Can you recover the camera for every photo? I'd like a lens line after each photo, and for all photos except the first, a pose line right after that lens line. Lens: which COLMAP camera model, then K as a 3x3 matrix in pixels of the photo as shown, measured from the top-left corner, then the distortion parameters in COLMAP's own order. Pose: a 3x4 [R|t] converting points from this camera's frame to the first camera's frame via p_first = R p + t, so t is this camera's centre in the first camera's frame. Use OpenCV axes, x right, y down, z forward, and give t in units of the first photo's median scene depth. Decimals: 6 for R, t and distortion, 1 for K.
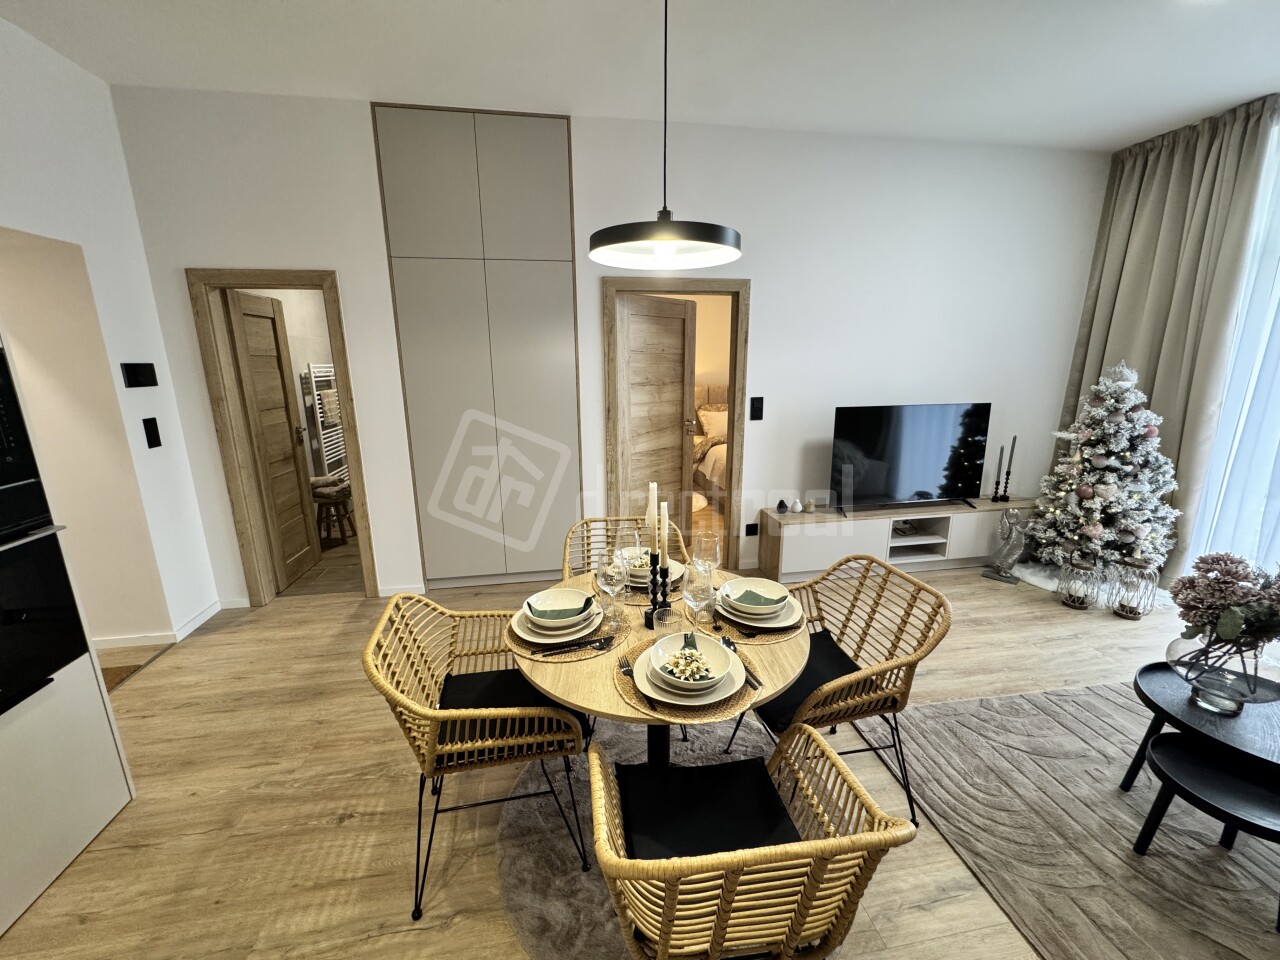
lens RADIAL K [[512.0, 0, 640.0], [0, 512.0, 480.0], [0, 0, 1]] dist [-0.000825, -0.000113]
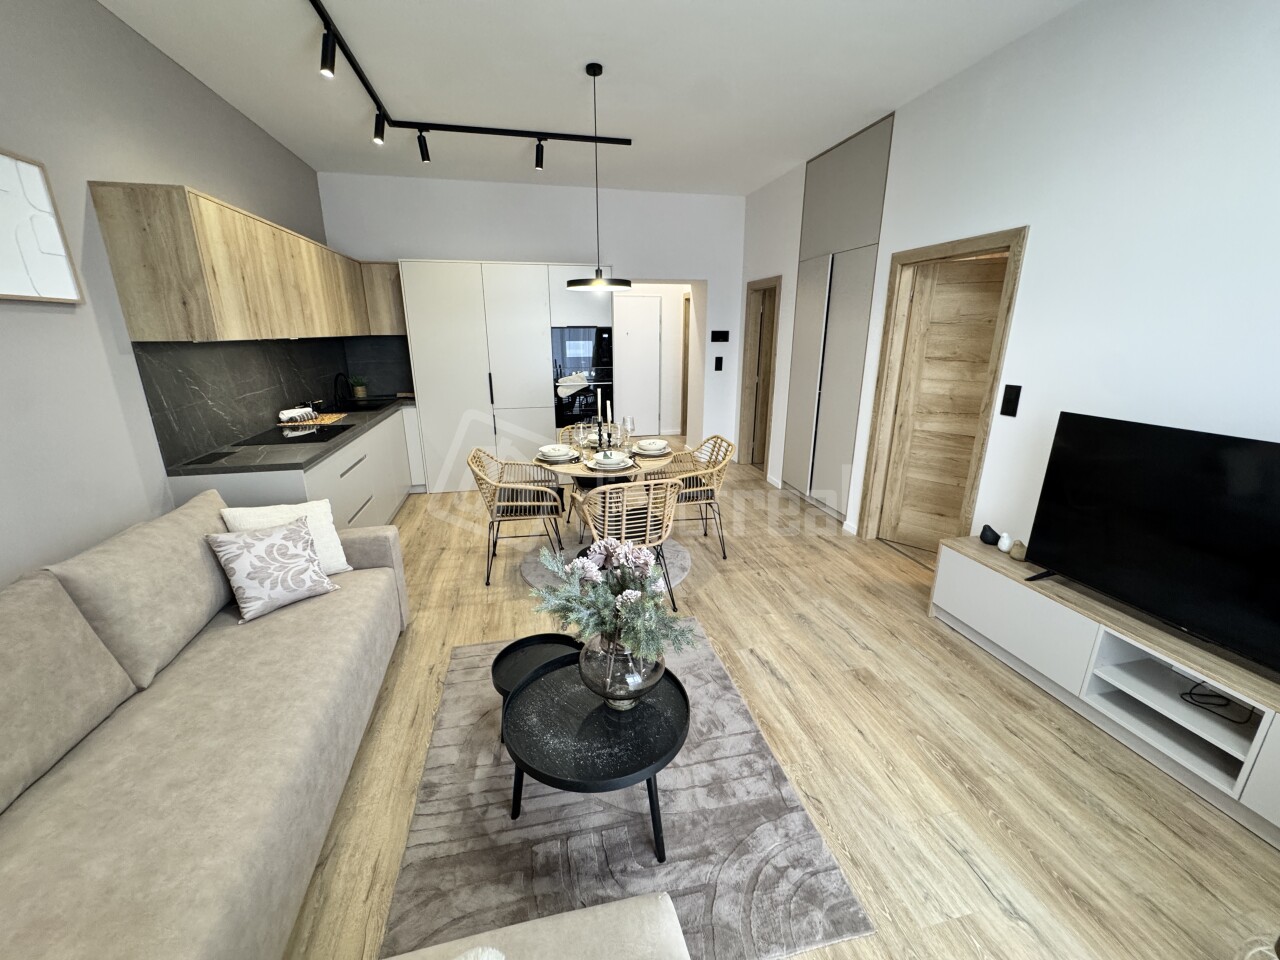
lens RADIAL K [[512.0, 0, 640.0], [0, 512.0, 480.0], [0, 0, 1]] dist [-0.000825, -0.000113]
pose [[0.055481, 0.290368, -0.955305, 0.946554], [-0.224717, 0.935863, 0.271408, -0.111944], [0.972843, 0.199615, 0.117173, 0.406307]]
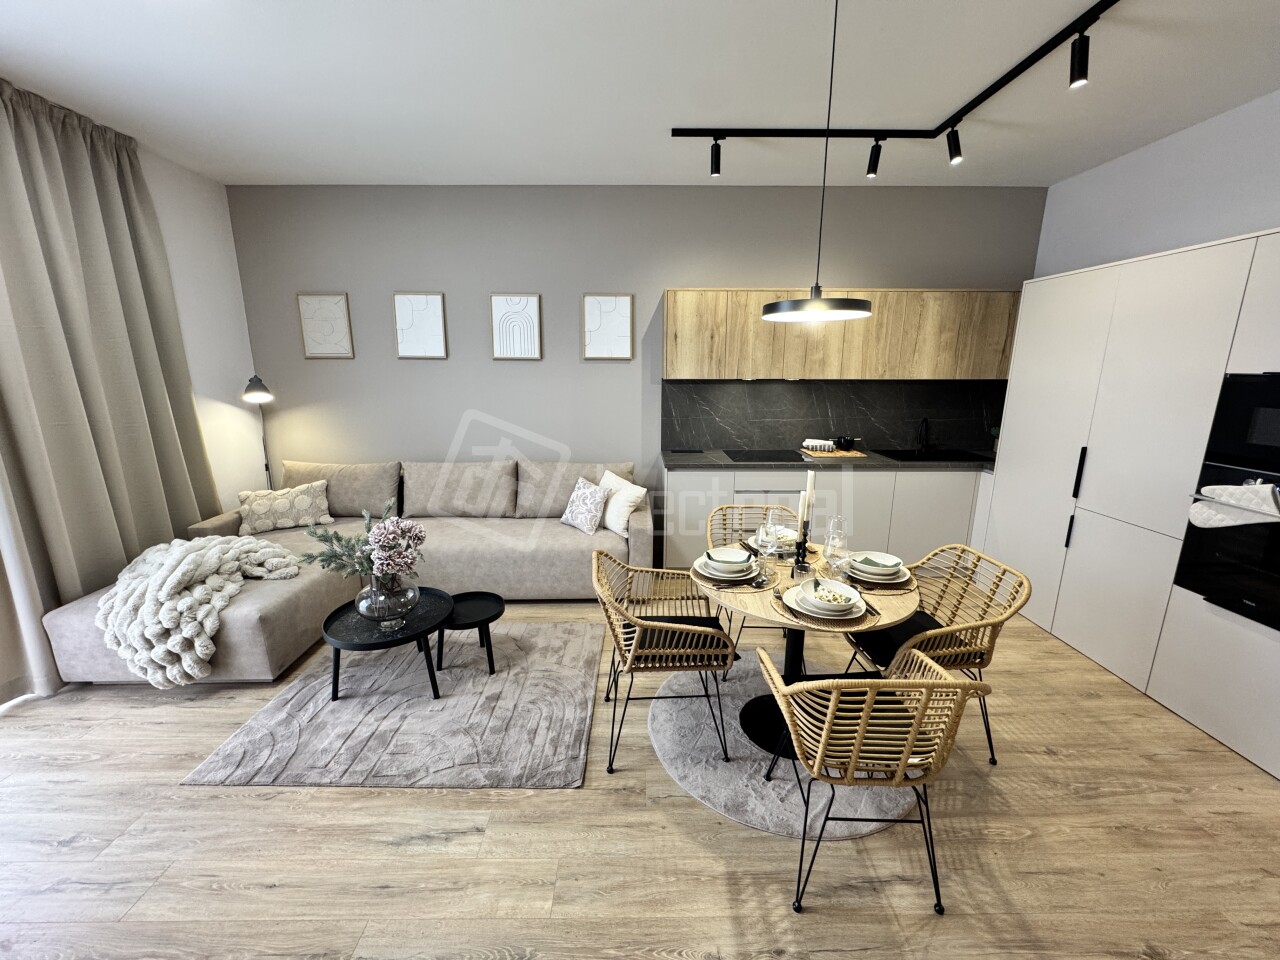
lens RADIAL K [[512.0, 0, 640.0], [0, 512.0, 480.0], [0, 0, 1]] dist [-0.000825, -0.000113]
pose [[-0.986495, -0.027739, 0.161427, 0.101914], [0.045009, 0.901706, 0.430000, -0.250568], [-0.157487, 0.431458, -0.888280, 0.970969]]
